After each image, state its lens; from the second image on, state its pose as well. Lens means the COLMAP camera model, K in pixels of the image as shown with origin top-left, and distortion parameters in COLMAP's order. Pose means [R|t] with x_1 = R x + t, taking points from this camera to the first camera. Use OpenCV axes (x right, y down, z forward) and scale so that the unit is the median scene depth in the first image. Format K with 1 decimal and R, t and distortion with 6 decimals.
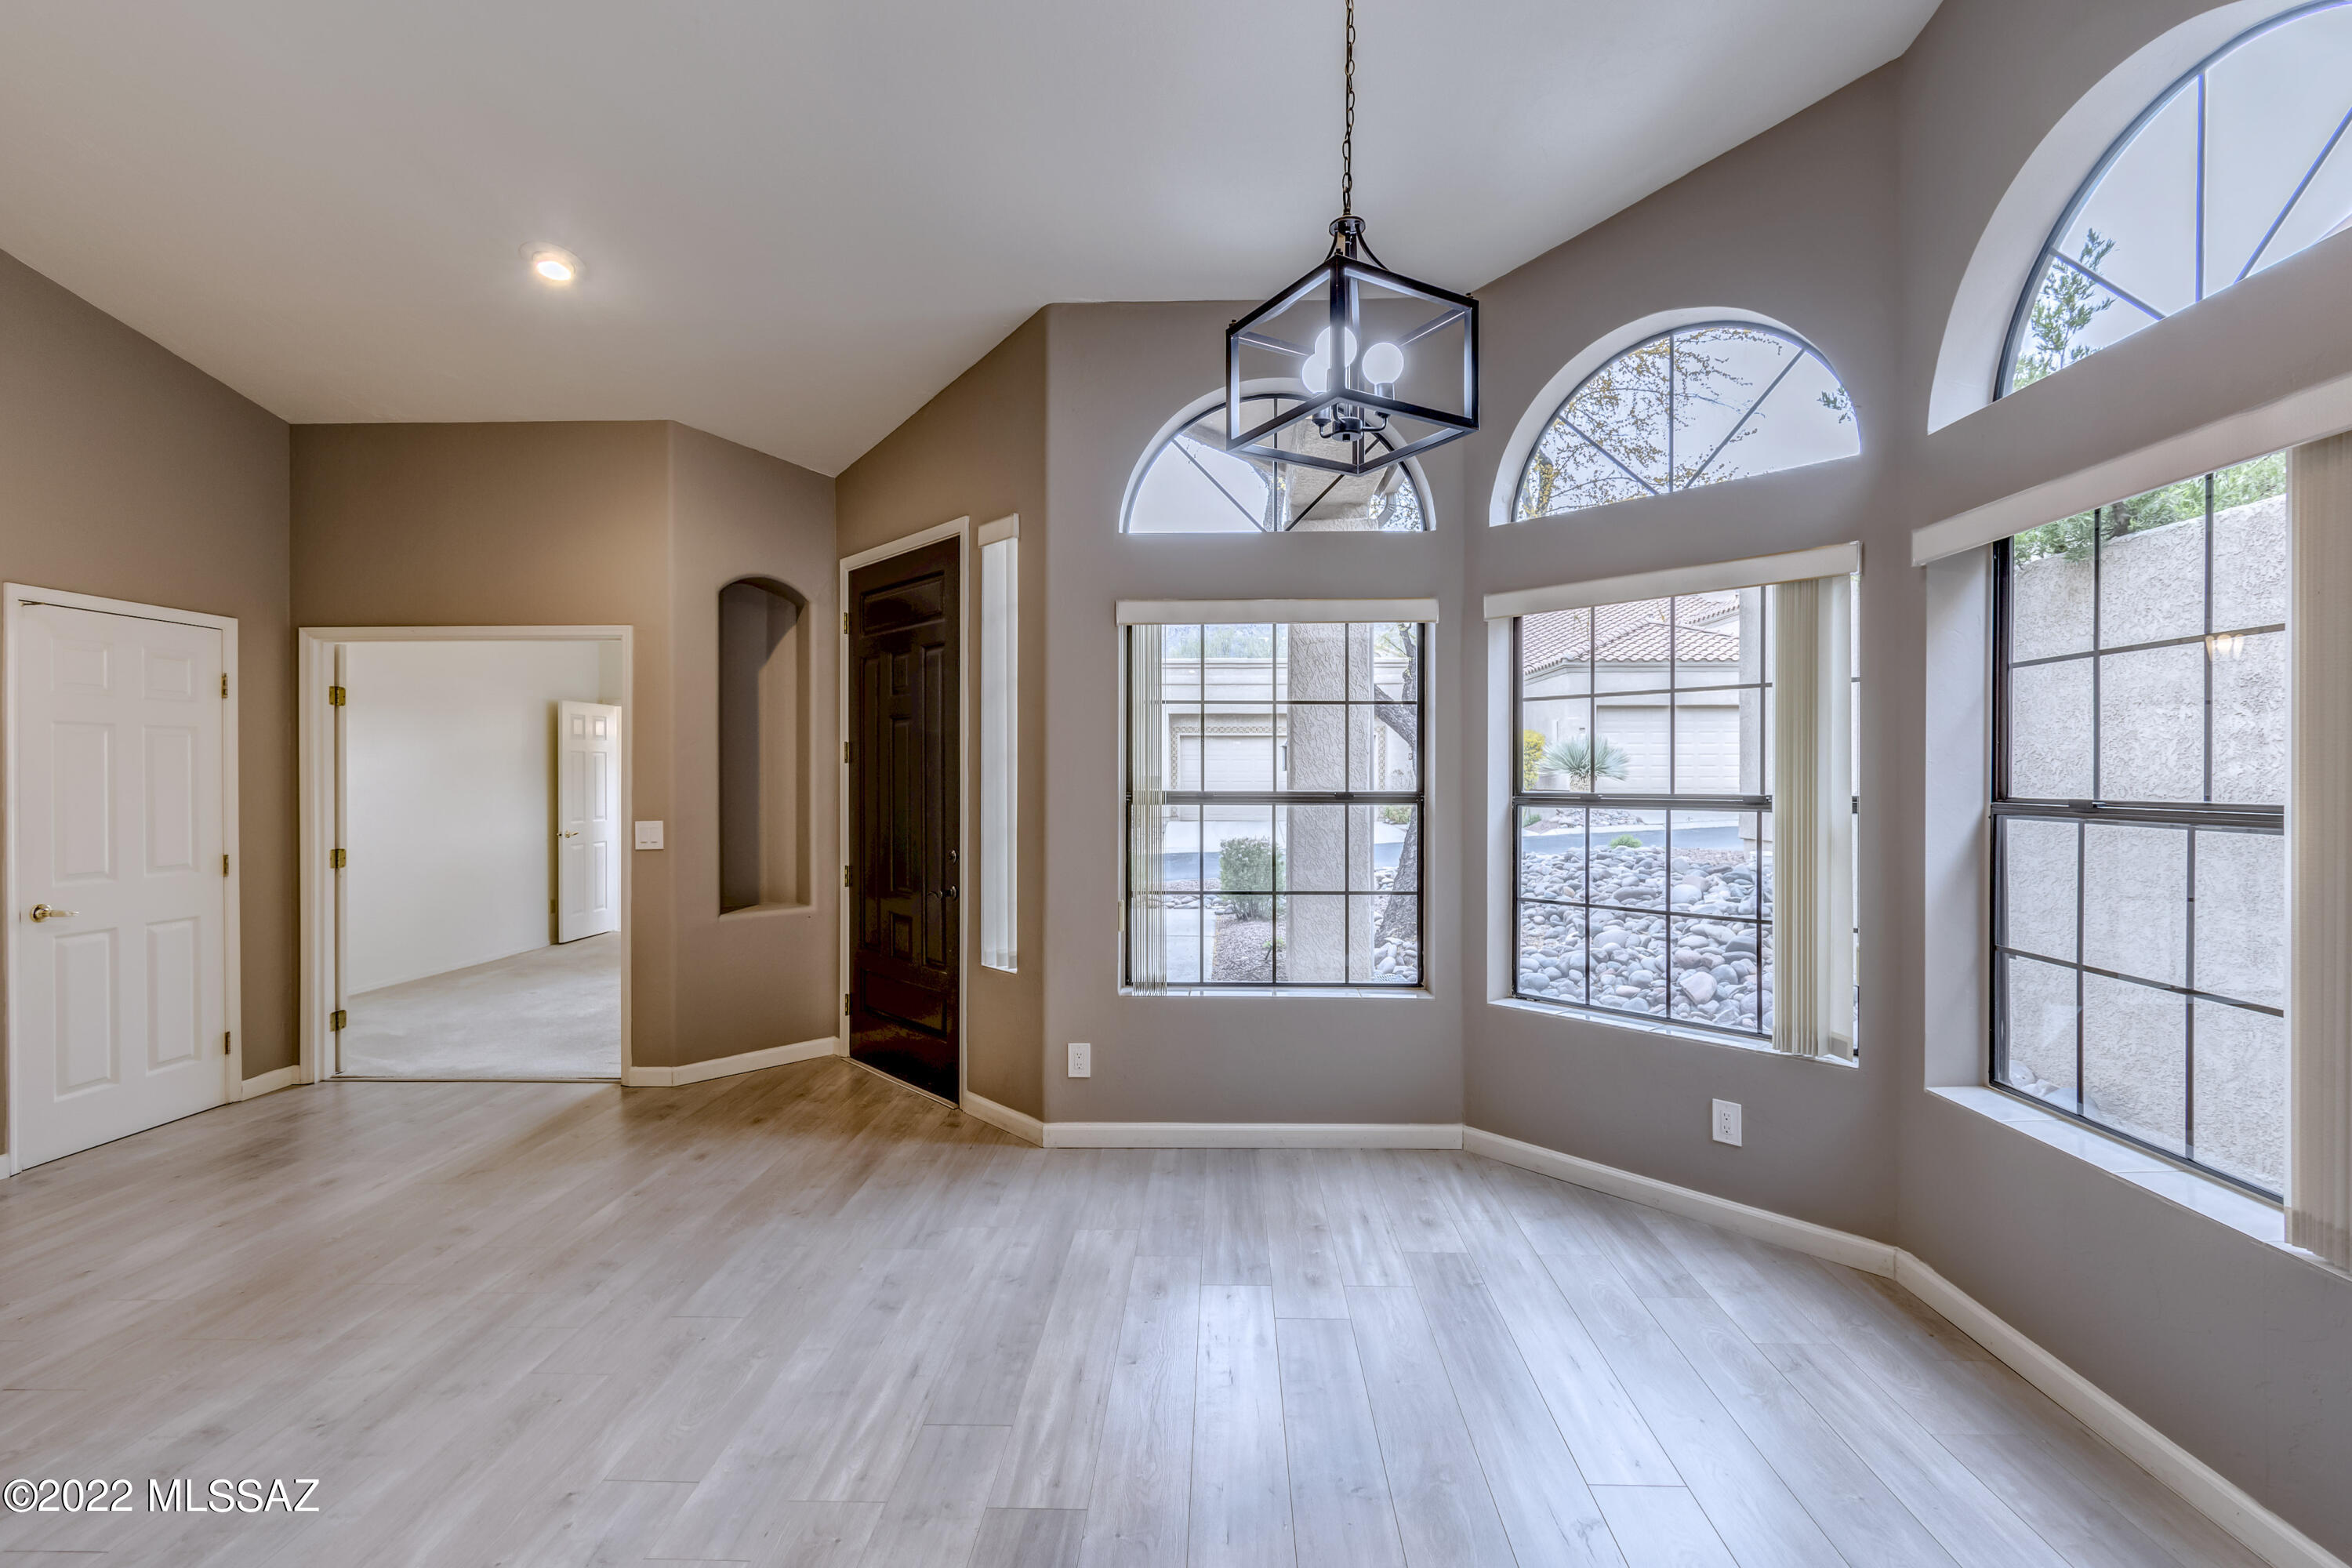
lens RADIAL K [[1041.3, 0, 1195.5], [0, 1041.3, 785.8], [0, 0, 1]] dist [0.000219, 0.000558]
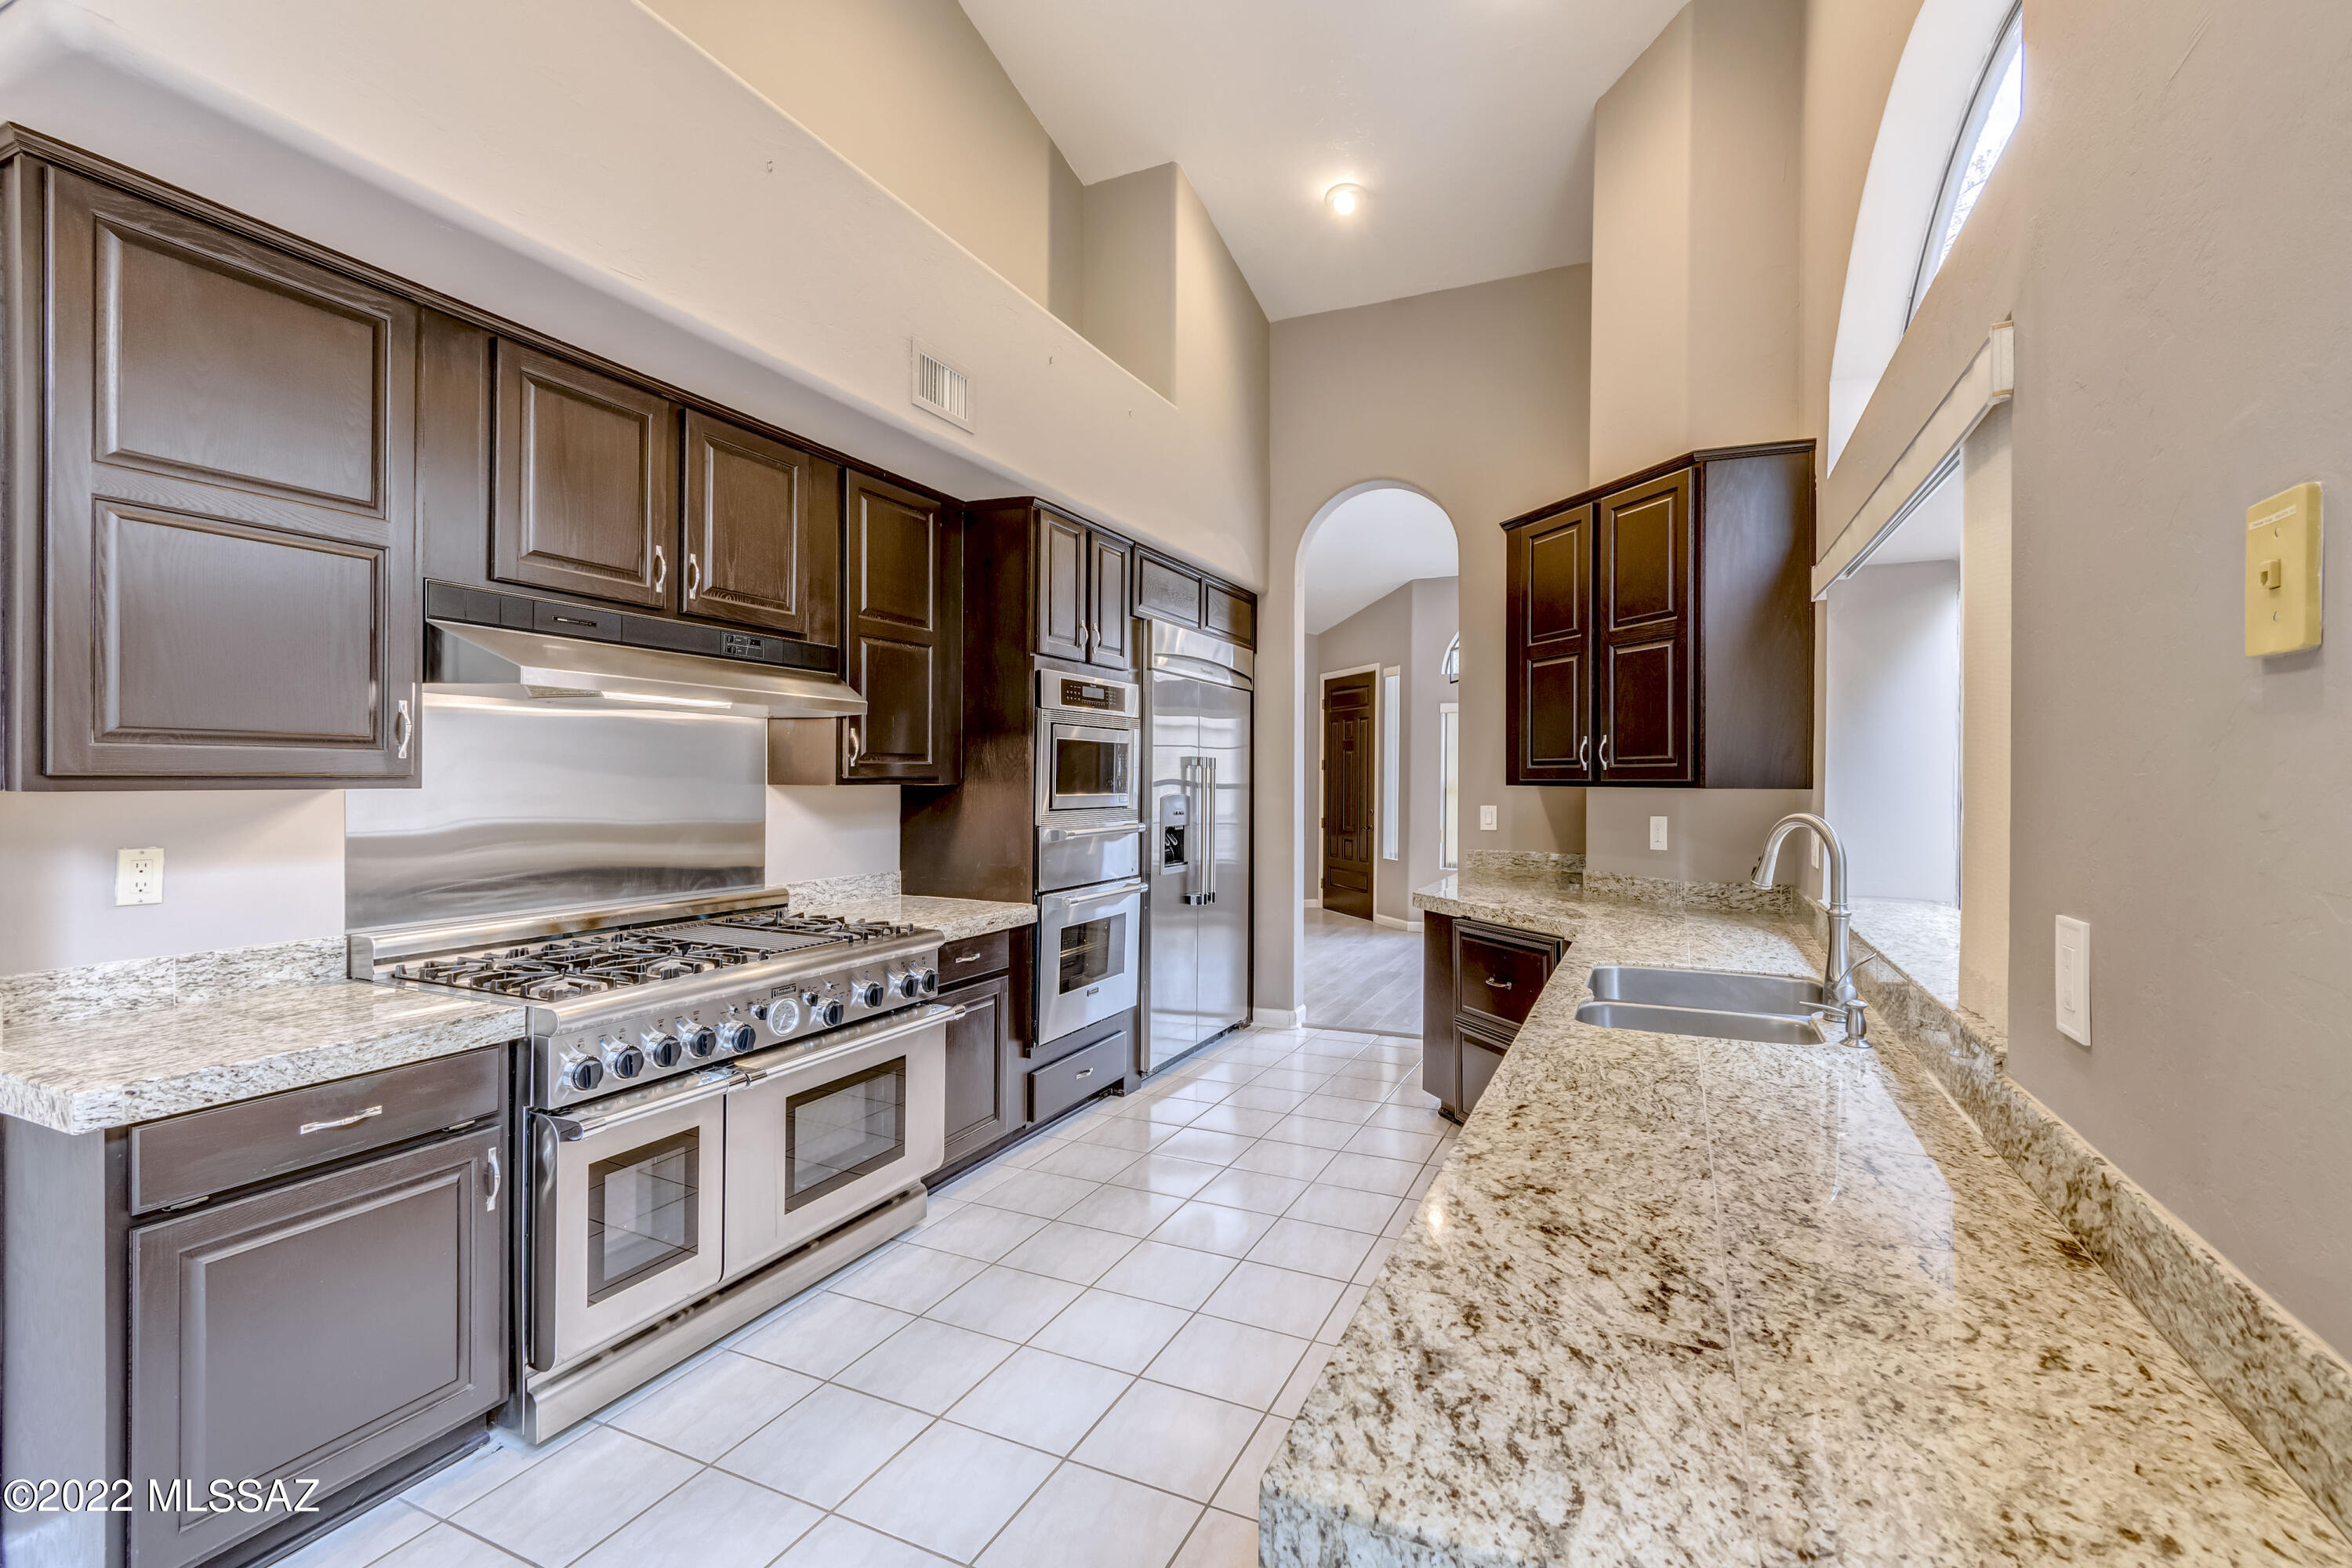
lens RADIAL K [[1041.3, 0, 1178.0], [0, 1041.3, 779.9], [0, 0, 1]] dist [0.000219, 0.000558]
pose [[0.914356, 0.005314, -0.404875, 0.404545], [-0.007953, 0.999957, -0.004836, 0.017309], [0.404832, 0.007642, 0.914359, -1.684047]]
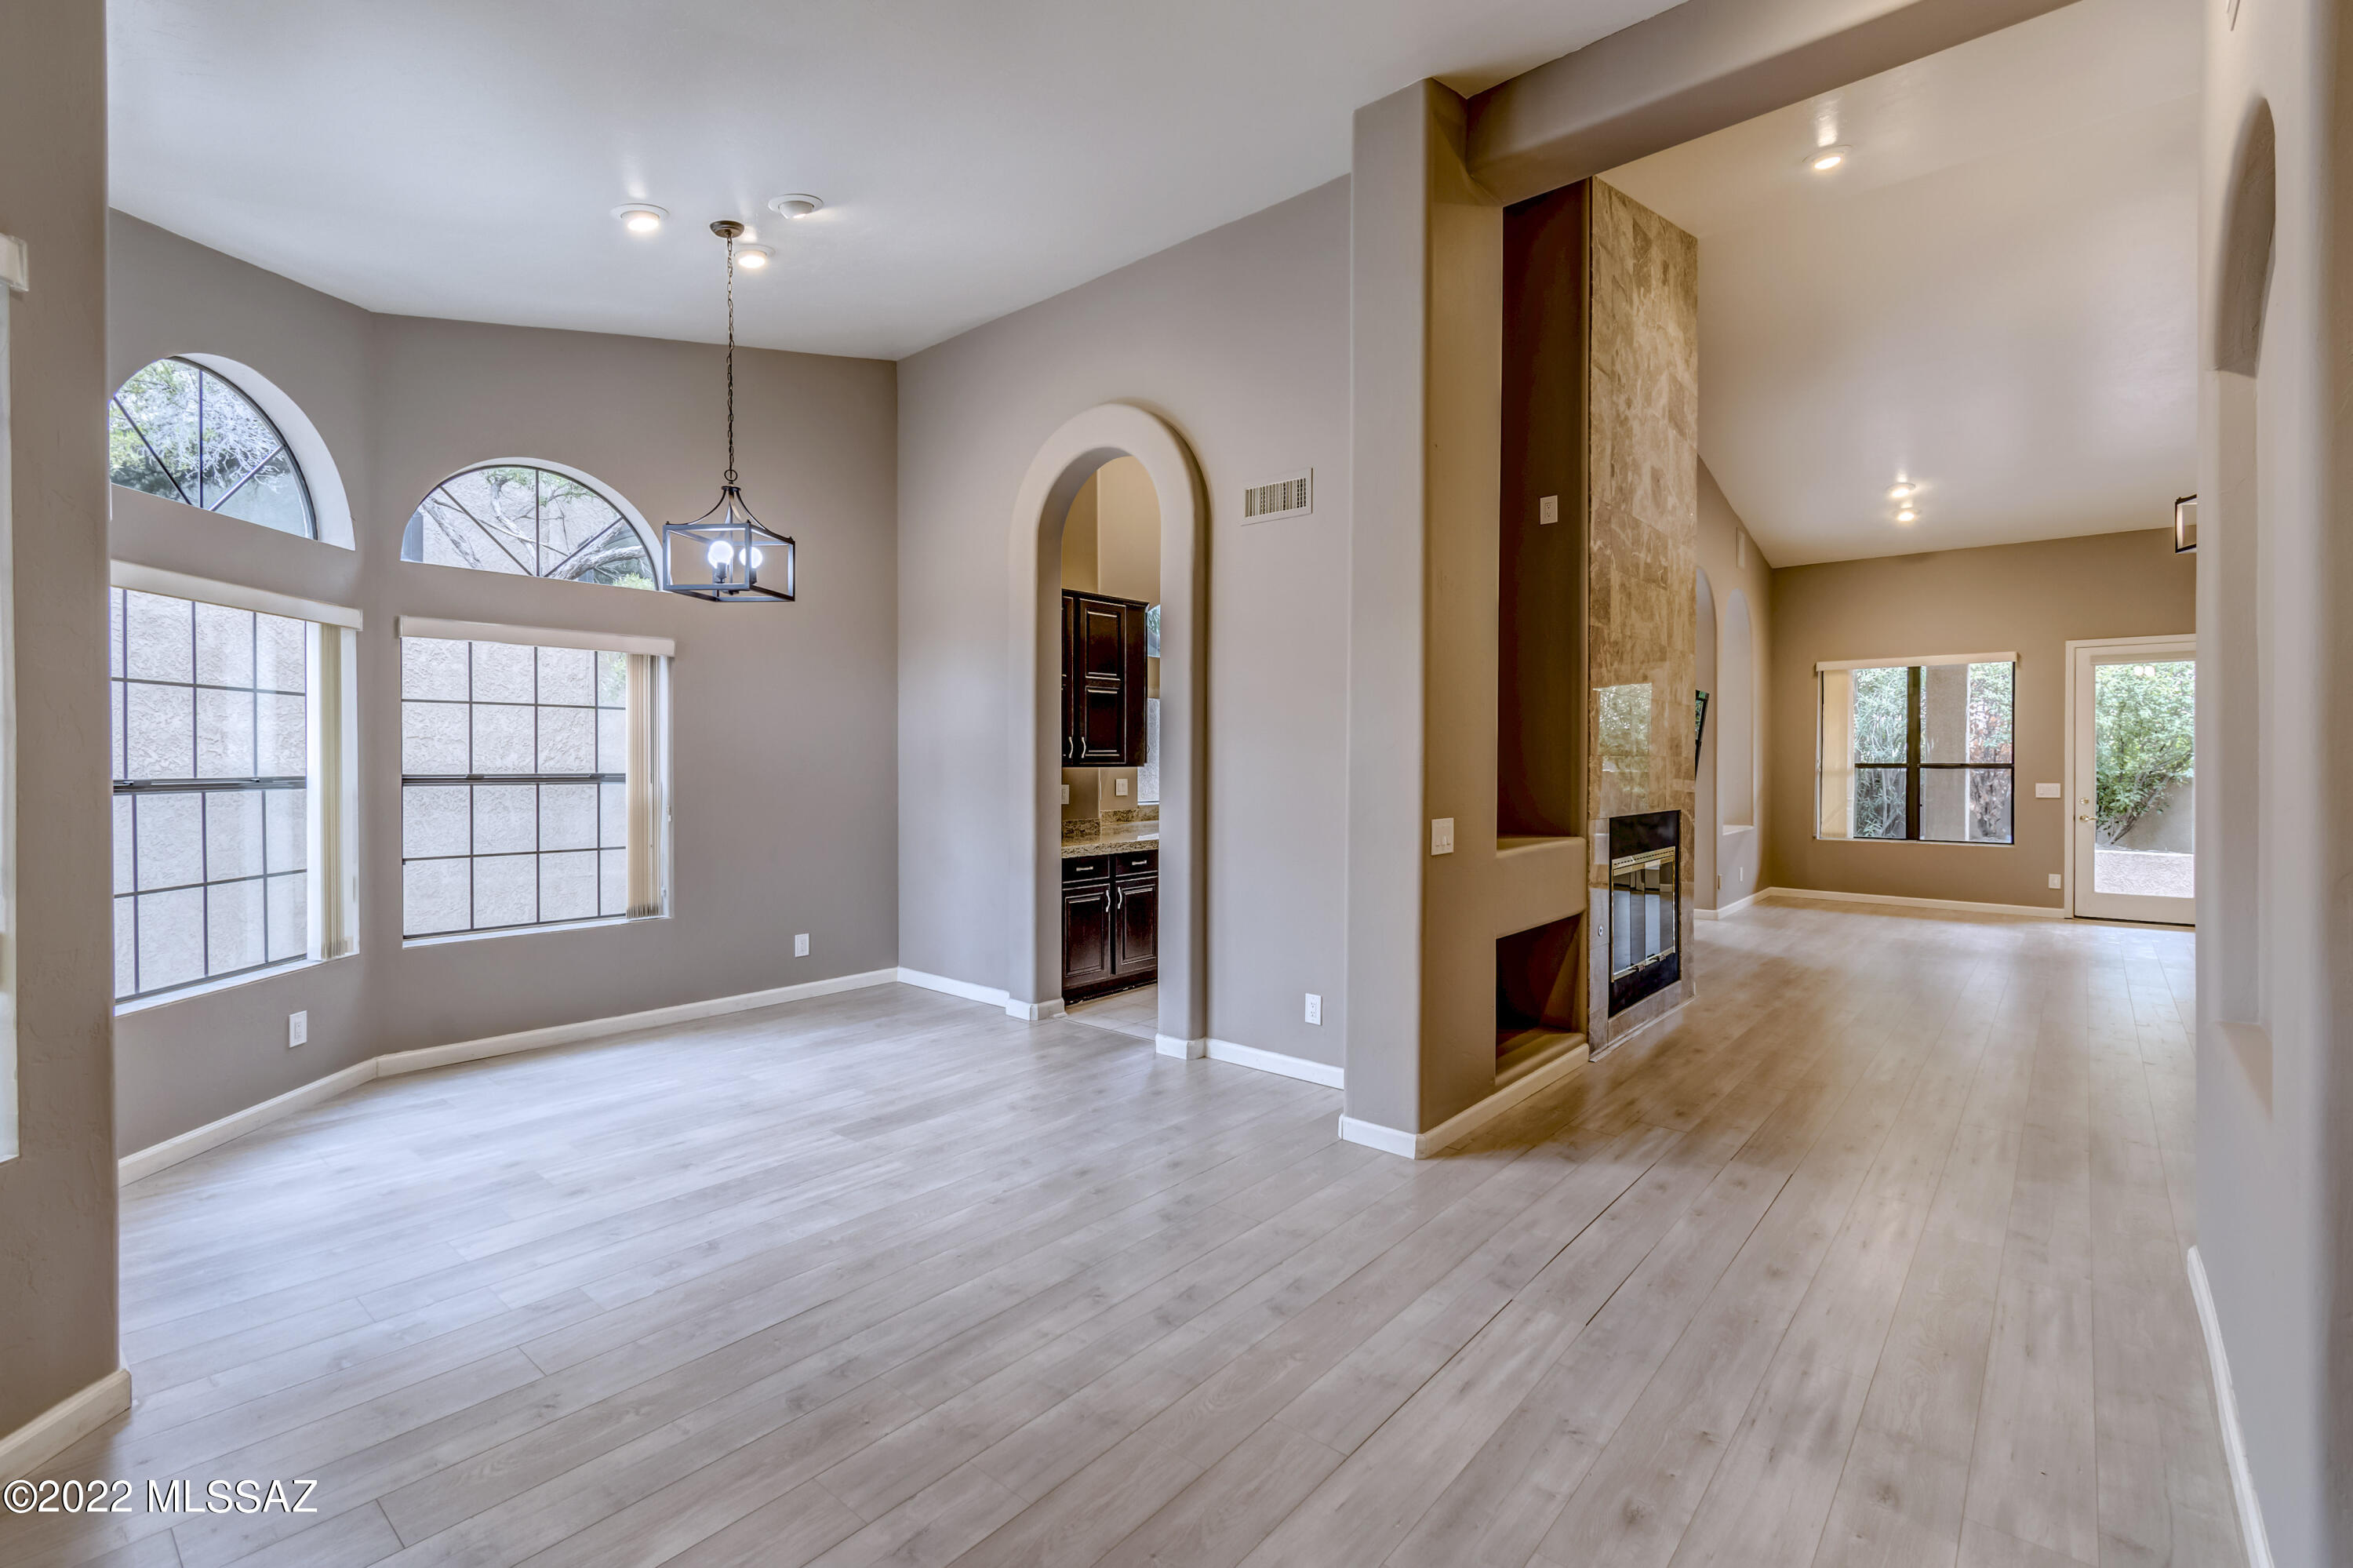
lens RADIAL K [[1041.8, 0, 1178.9], [0, 1041.8, 768.5], [0, 0, 1]] dist [0.000219, 0.000558]
pose [[-0.769734, -0.004177, 0.638351, -1.278410], [0.007248, 0.999857, 0.015281, -0.017128], [-0.638324, 0.016389, -0.769593, 1.413160]]
